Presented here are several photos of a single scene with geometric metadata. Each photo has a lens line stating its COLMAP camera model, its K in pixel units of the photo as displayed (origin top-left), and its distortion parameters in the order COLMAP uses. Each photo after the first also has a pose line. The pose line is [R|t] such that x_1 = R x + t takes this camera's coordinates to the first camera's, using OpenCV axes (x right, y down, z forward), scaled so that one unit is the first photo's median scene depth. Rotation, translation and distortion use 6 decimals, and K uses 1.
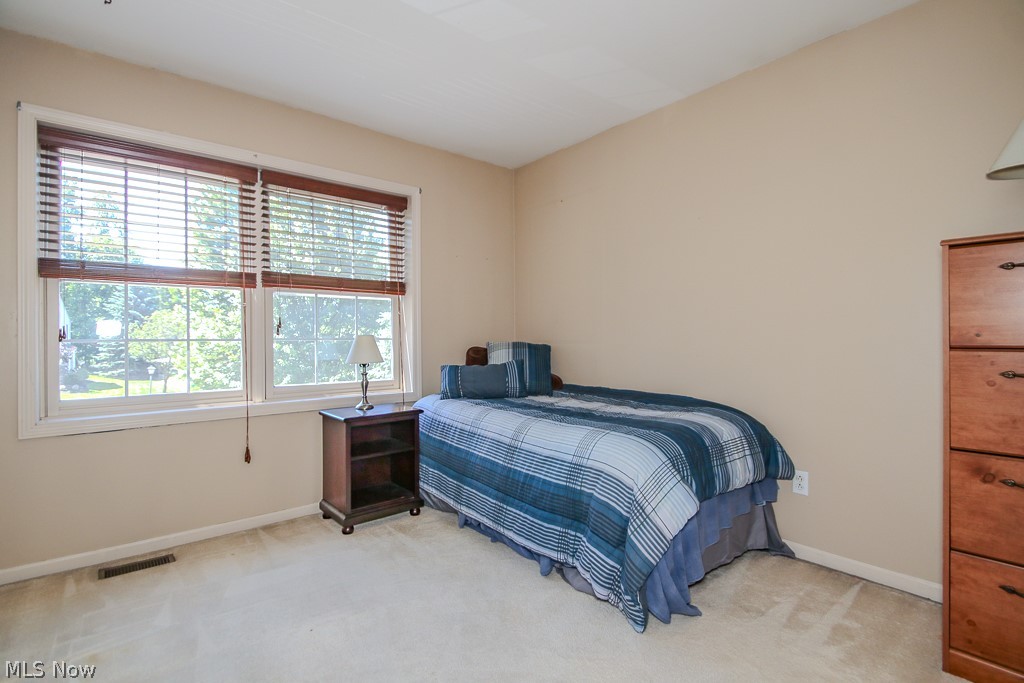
lens RADIAL K [[484.2, 0, 514.3], [0, 484.2, 346.2], [0, 0, 1]] dist [-0.001096, -0.000923]
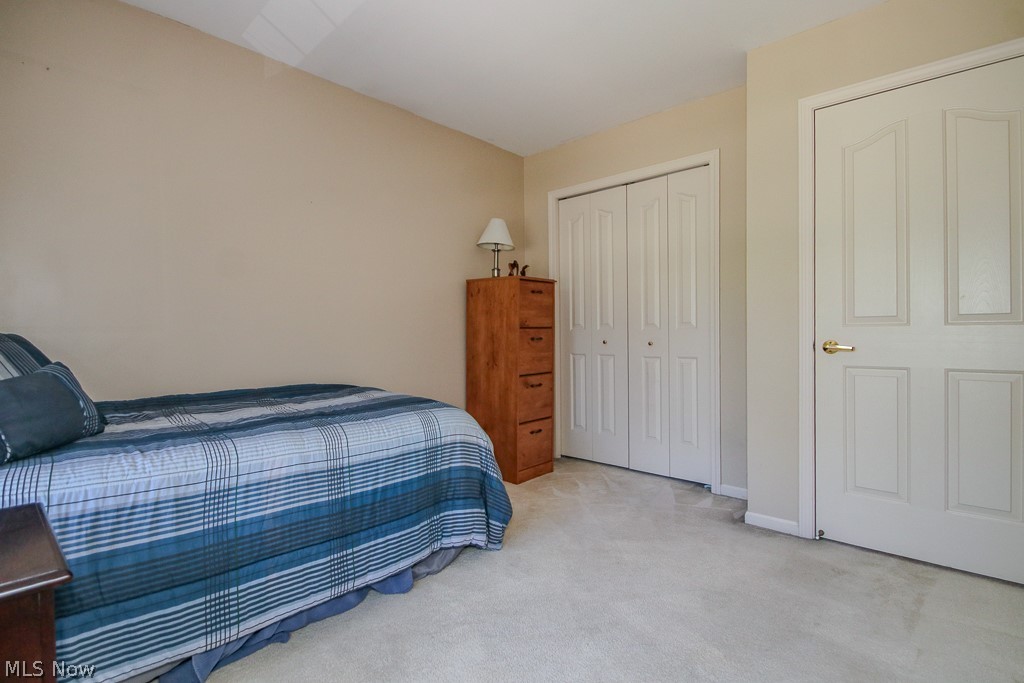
lens RADIAL K [[484.2, 0, 514.3], [0, 484.2, 346.2], [0, 0, 1]] dist [-0.001096, -0.000923]
pose [[-0.138947, -0.026663, 0.989941, -0.763741], [0.029131, 0.999095, 0.030998, 0.011867], [-0.989871, 0.033145, -0.138044, 0.856594]]
